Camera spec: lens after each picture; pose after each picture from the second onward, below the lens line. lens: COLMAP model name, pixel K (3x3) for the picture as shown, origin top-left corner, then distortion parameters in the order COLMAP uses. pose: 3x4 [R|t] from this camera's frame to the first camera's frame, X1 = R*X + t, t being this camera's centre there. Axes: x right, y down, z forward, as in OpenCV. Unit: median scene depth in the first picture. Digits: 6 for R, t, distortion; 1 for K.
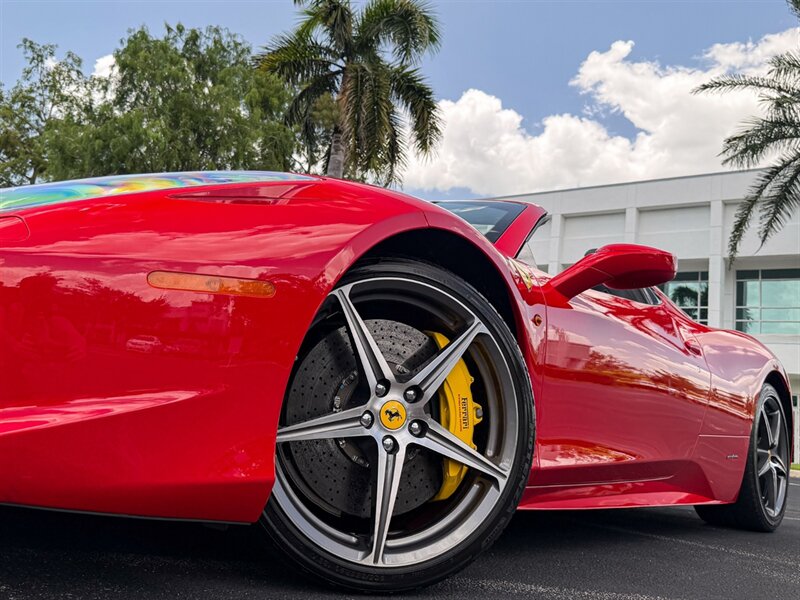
lens RADIAL K [[674.9, 0, 399.7], [0, 674.9, 279.4], [0, 0, 1]] dist [0.166354, -0.236634]
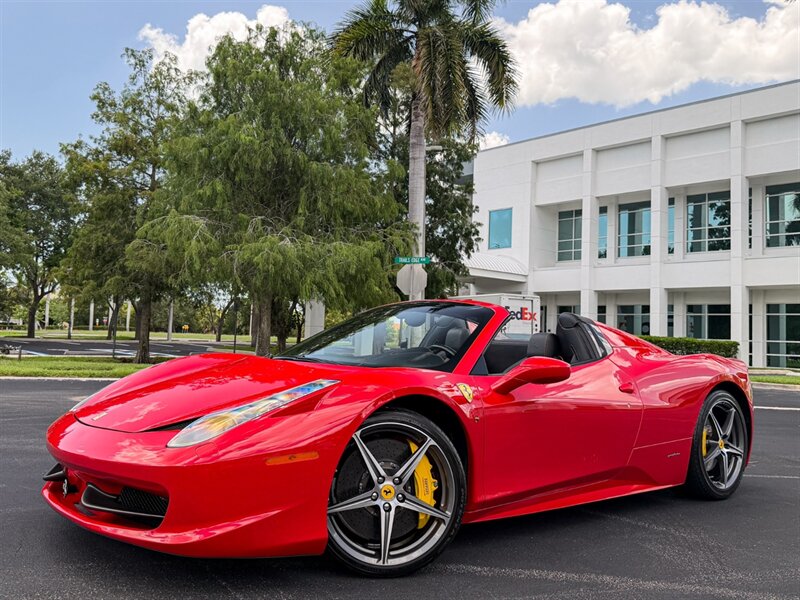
lens RADIAL K [[704.2, 0, 377.9], [0, 704.2, 293.3], [0, 0, 1]] dist [0.143661, -0.285709]
pose [[0.976202, -0.090902, -0.196890, 0.037728], [0.113635, 0.987700, 0.107404, -0.053836], [0.184705, -0.127221, 0.974525, -0.086786]]
